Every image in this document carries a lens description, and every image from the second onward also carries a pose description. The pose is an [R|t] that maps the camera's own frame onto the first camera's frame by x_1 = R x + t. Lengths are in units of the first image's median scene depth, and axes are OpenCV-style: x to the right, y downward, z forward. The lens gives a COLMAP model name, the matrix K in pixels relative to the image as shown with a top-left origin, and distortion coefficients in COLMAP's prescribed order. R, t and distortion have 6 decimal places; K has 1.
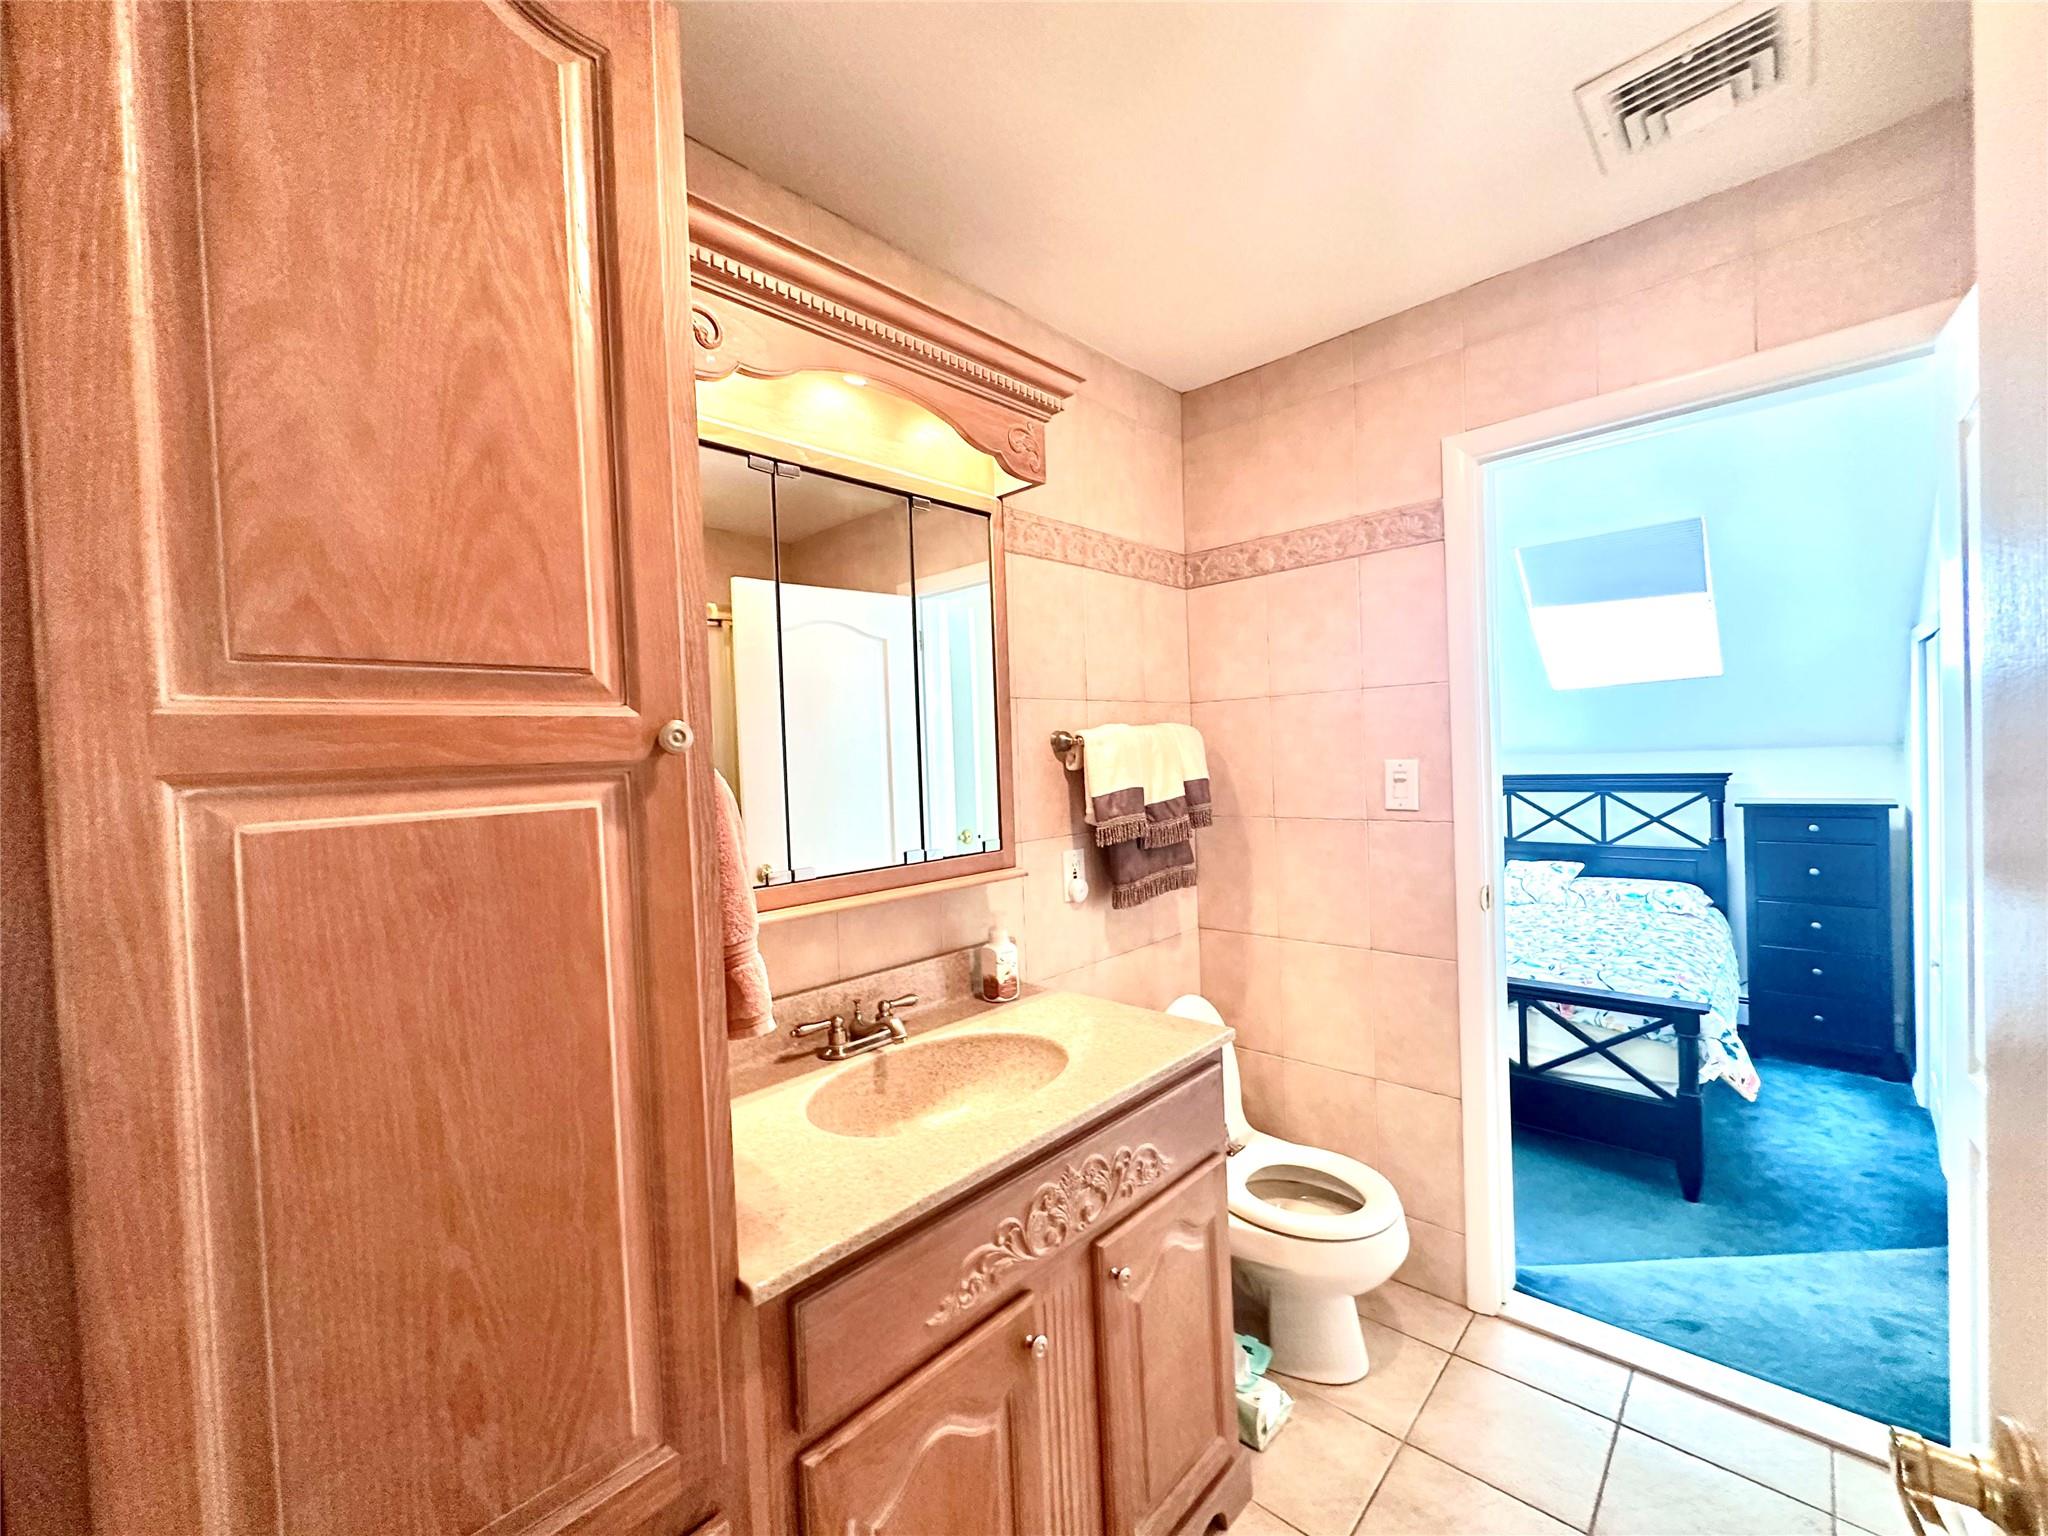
lens RADIAL K [[822.8, 0, 1022.5], [0, 822.8, 771.8], [0, 0, 1]] dist [-0.002822, 0.000143]
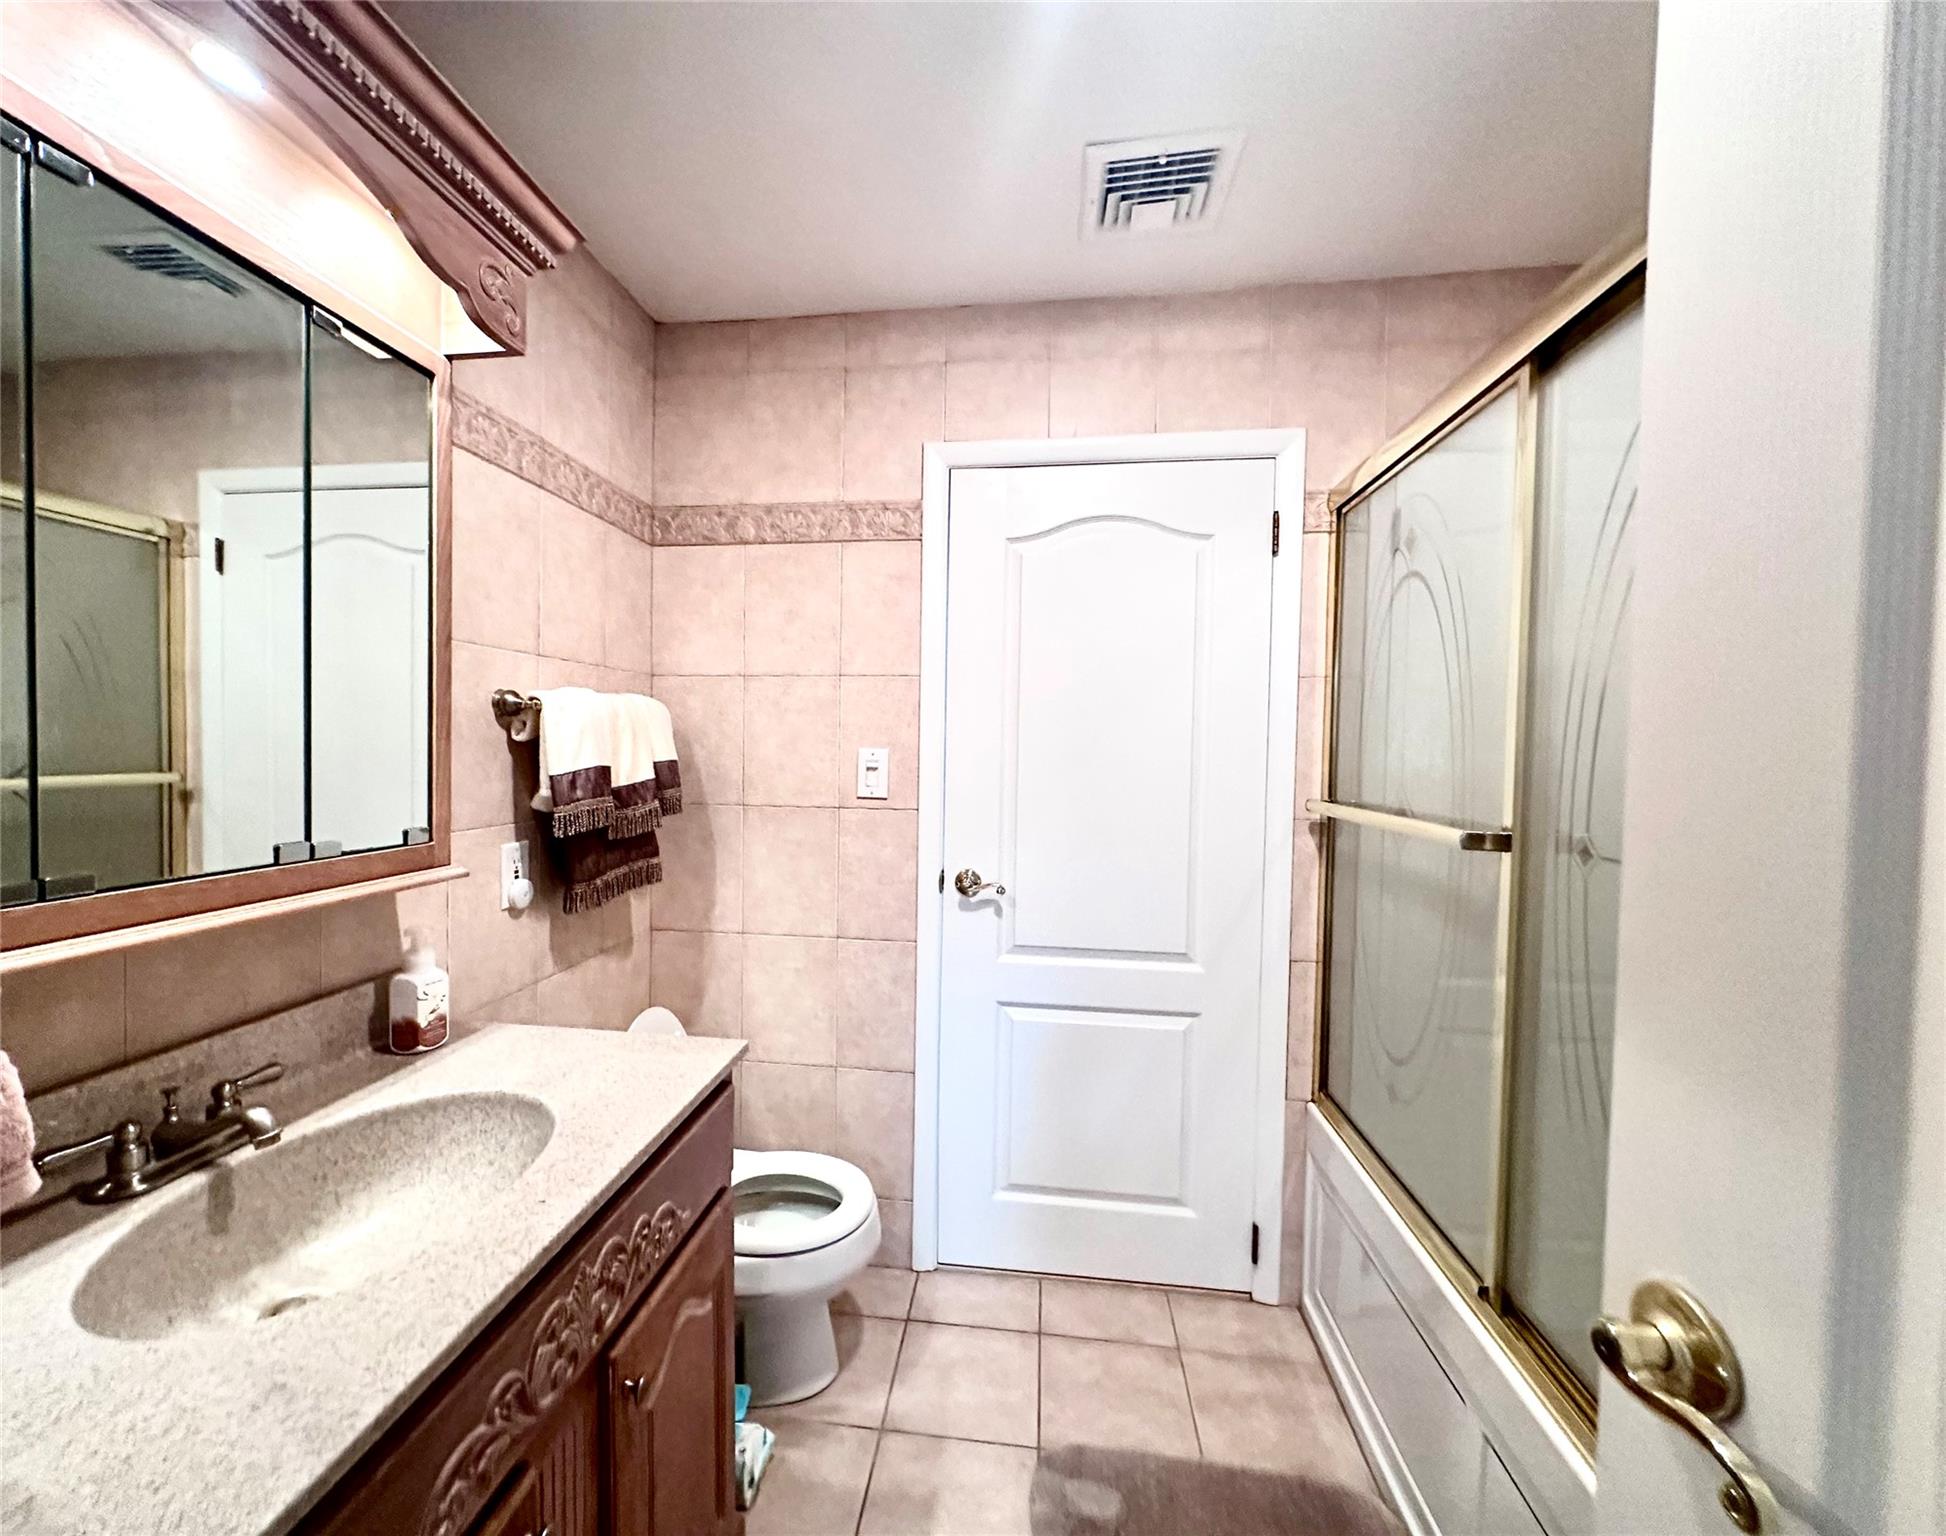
lens RADIAL K [[821.7, 0, 921.4], [0, 821.7, 770.4], [0, 0, 1]] dist [-0.002540, 0.000431]
pose [[0.816441, 0.033283, 0.576469, -0.080022], [-0.034127, 0.999374, -0.009366, 0.020756], [-0.576419, -0.012027, 0.817066, 0.140205]]
